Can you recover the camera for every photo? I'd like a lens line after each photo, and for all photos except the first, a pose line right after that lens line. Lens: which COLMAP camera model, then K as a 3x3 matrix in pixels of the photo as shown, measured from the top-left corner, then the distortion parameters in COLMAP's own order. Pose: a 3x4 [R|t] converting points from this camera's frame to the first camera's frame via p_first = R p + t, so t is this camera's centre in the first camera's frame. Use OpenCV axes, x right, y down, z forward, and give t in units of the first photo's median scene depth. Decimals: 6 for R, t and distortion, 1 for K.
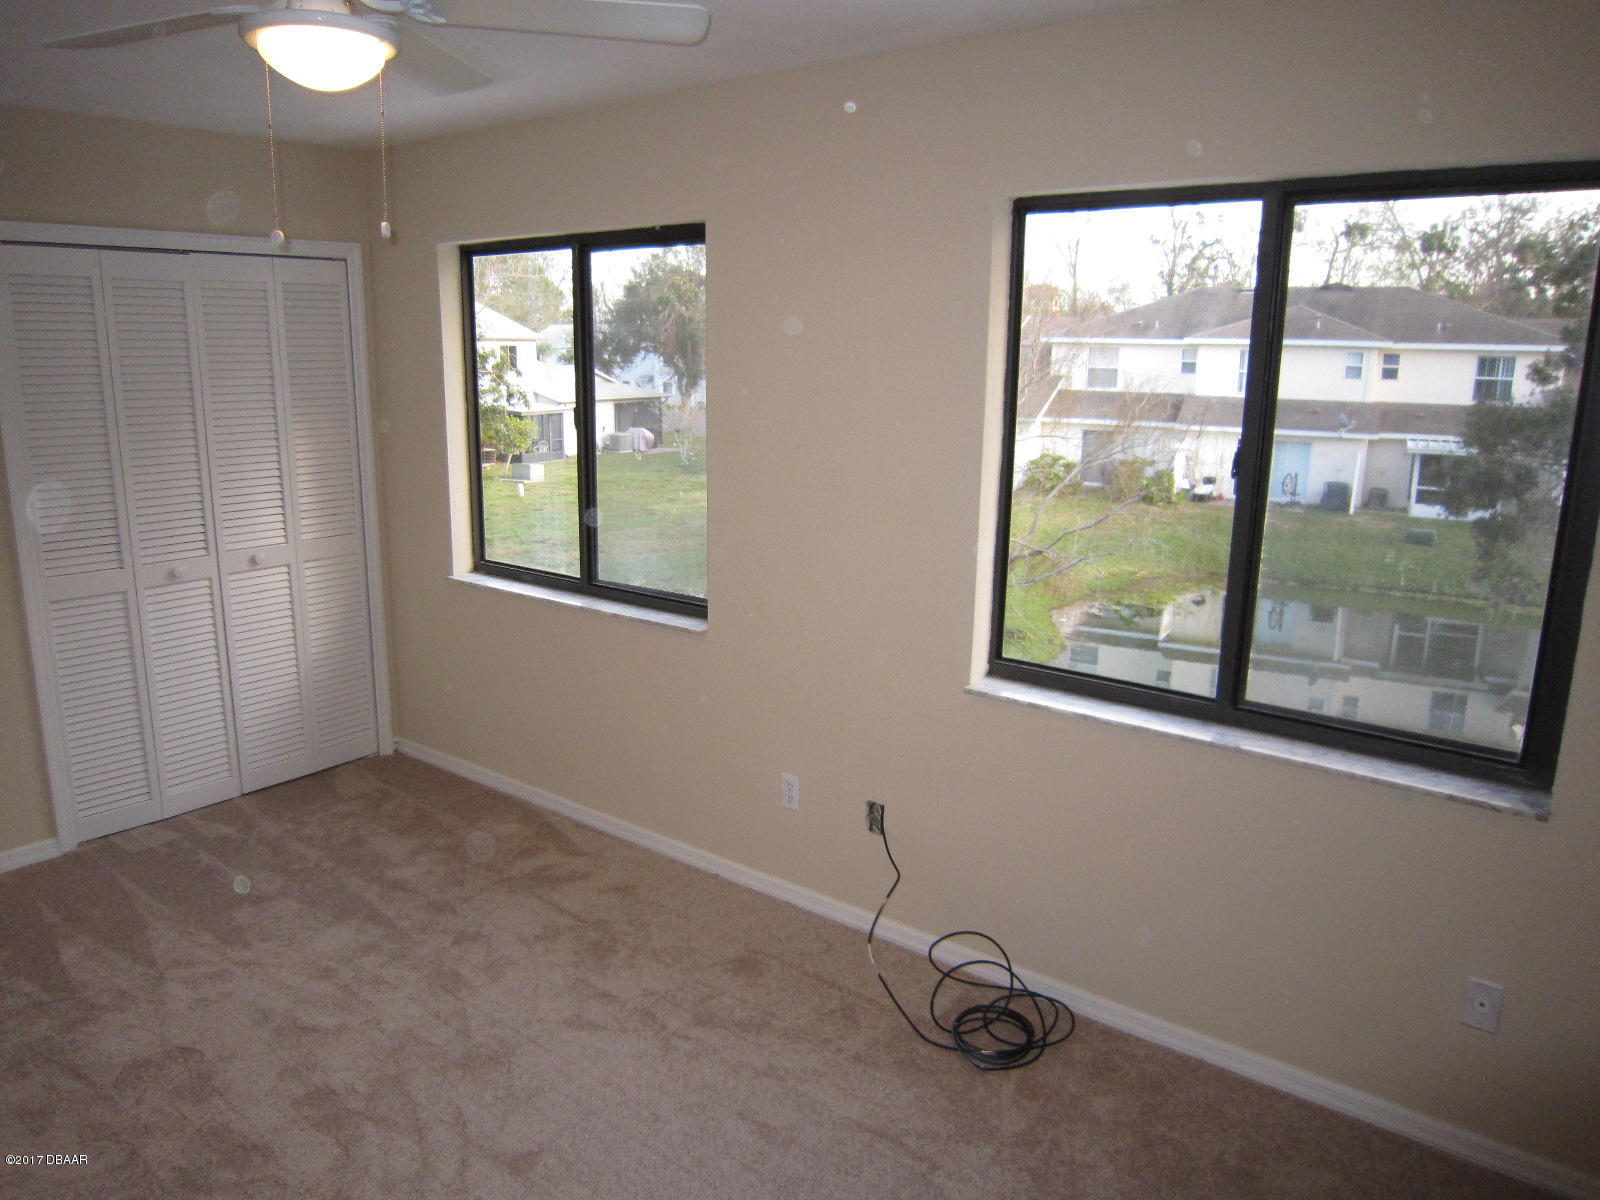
lens RADIAL K [[1114.7, 0, 756.5], [0, 1114.7, 603.8], [0, 0, 1]] dist [-0.047706, 0.000821]
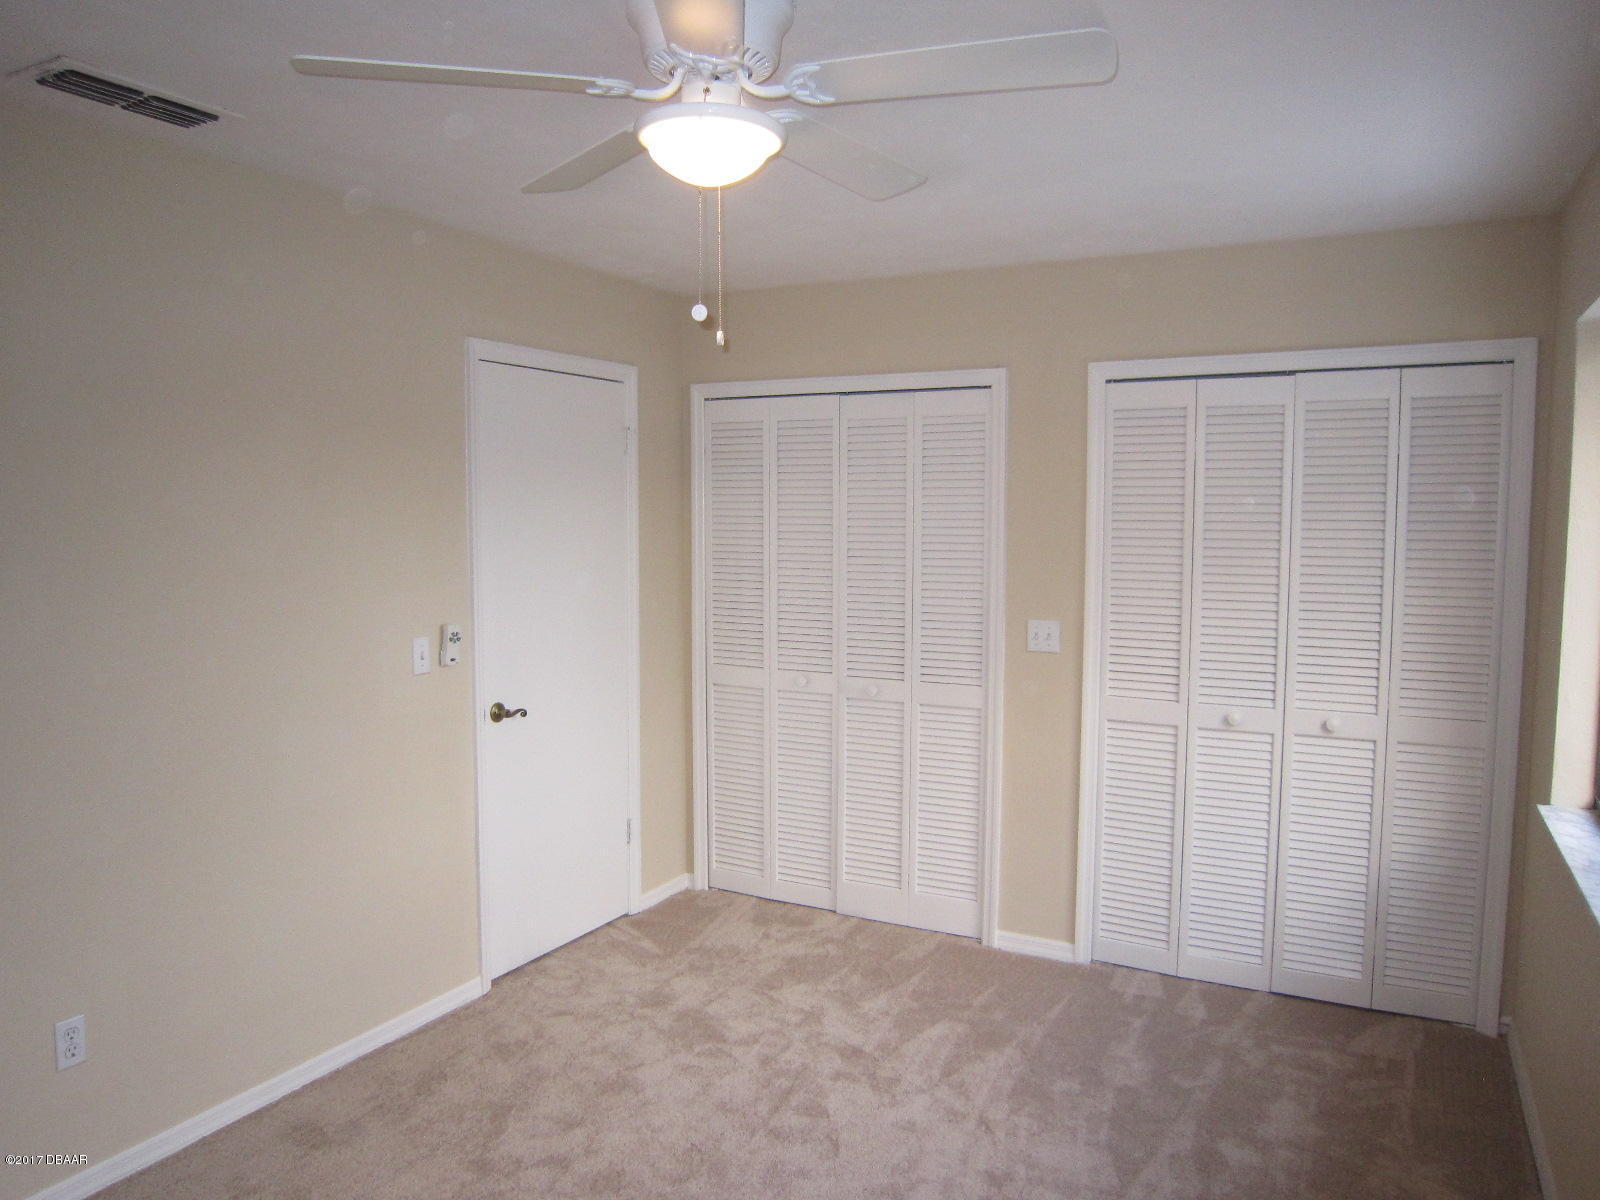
lens RADIAL K [[1151.8, 0, 797.8], [0, 1151.8, 593.0], [0, 0, 1]] dist [-0.041134, 0.005407]
pose [[0.199416, 0.074061, -0.977112, 0.273880], [-0.215678, 0.976005, 0.029960, -0.069320], [0.955885, 0.204767, 0.210604, 0.370455]]
